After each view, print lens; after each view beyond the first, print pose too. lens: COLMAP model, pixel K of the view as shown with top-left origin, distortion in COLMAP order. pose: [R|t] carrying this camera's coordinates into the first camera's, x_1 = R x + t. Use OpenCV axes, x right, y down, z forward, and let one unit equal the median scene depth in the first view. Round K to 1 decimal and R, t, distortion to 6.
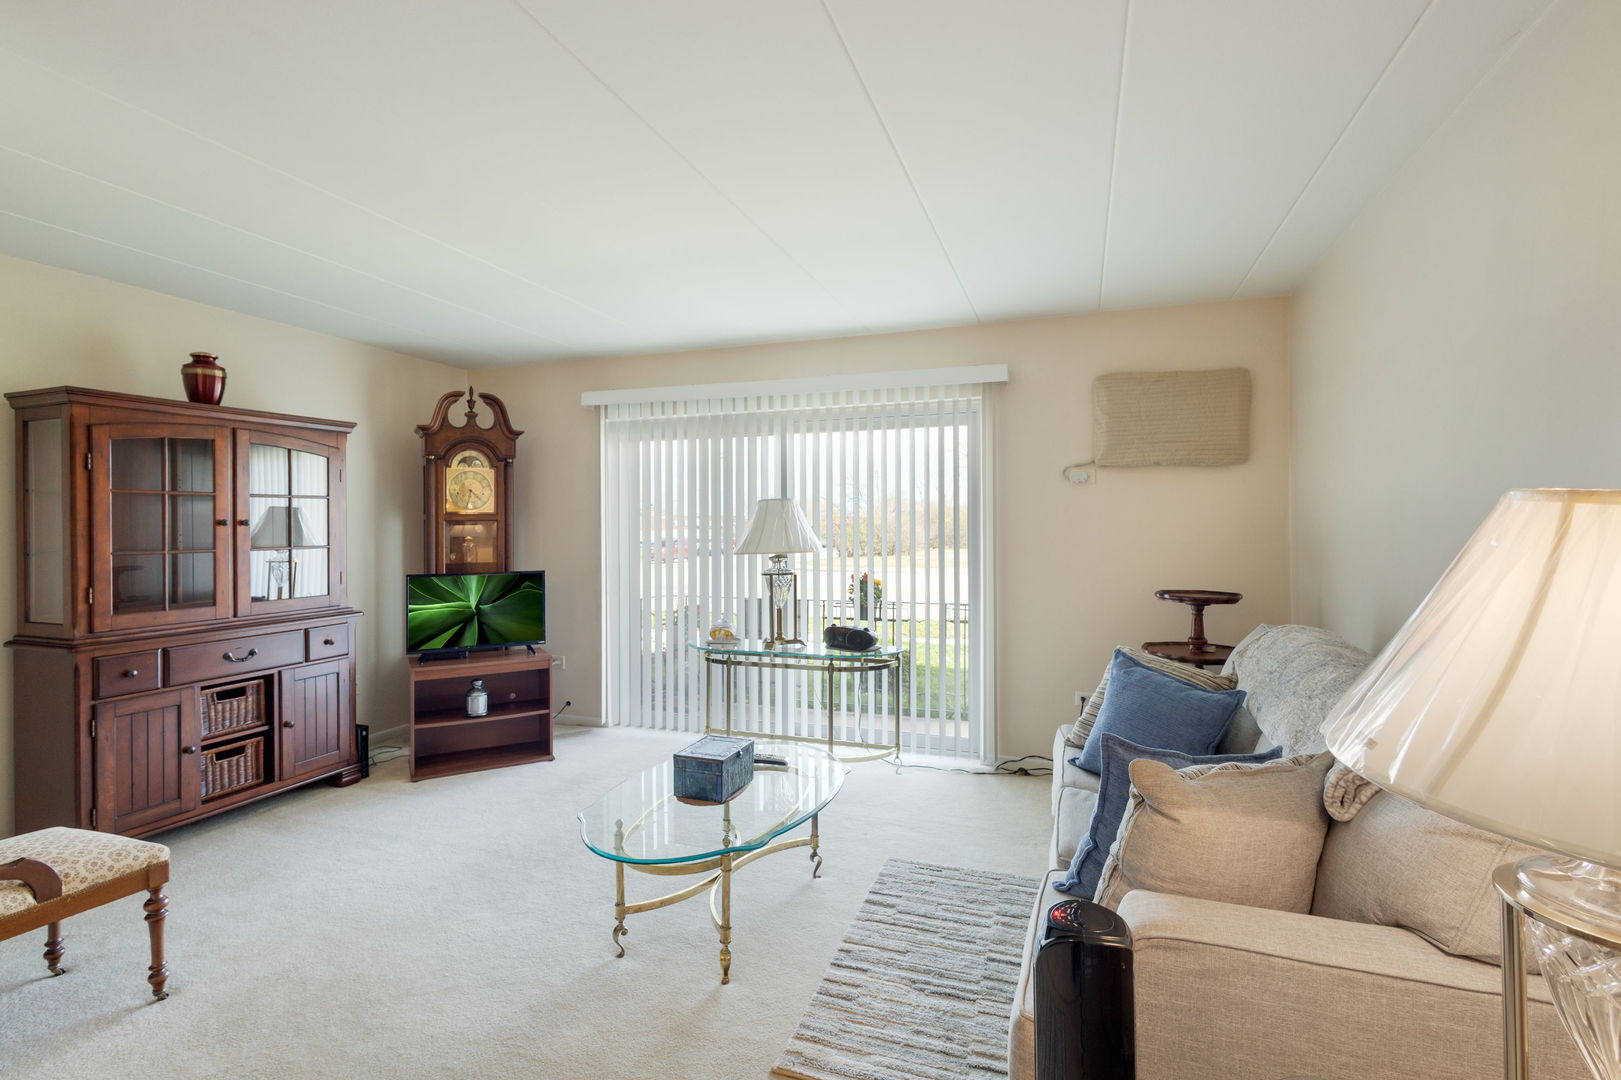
lens RADIAL K [[750.4, 0, 816.7], [0, 750.4, 537.8], [0, 0, 1]] dist [-0.004196, 0.005537]
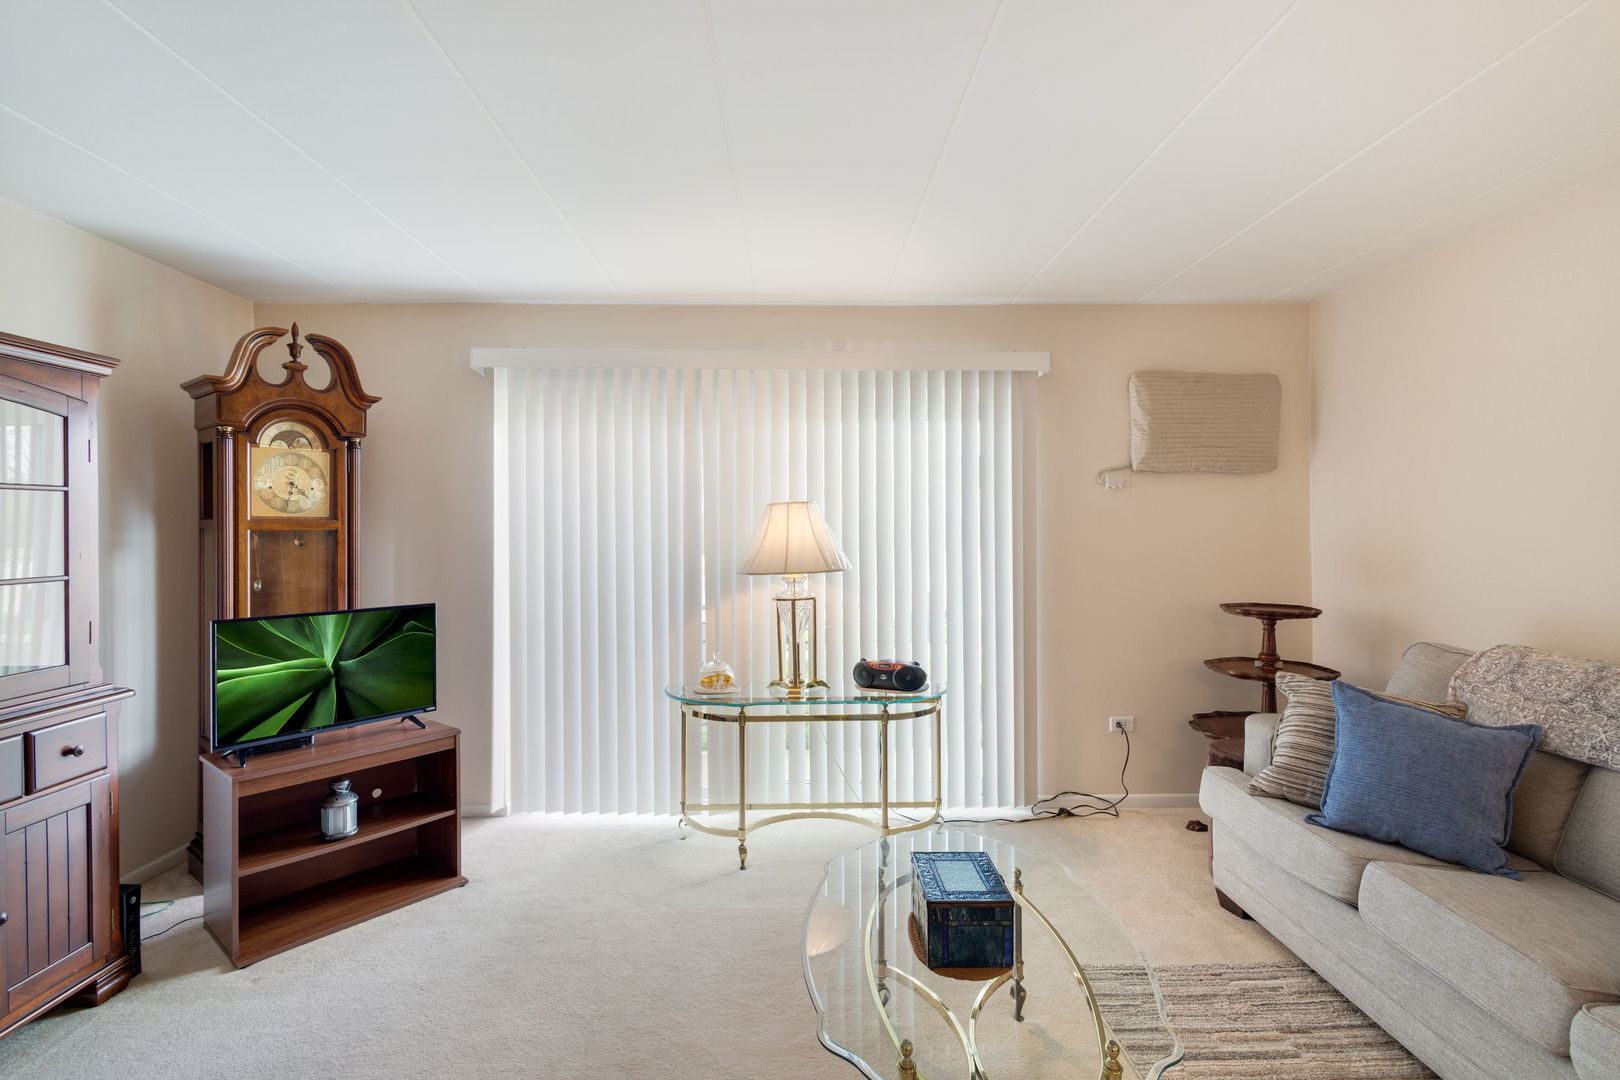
lens RADIAL K [[749.9, 0, 816.2], [0, 749.9, 537.8], [0, 0, 1]] dist [-0.004196, 0.005537]
pose [[0.936187, -0.004370, 0.351476, -0.296014], [0.006928, 0.999958, -0.006022, -0.009252], [-0.351435, 0.008073, 0.936177, 0.258330]]
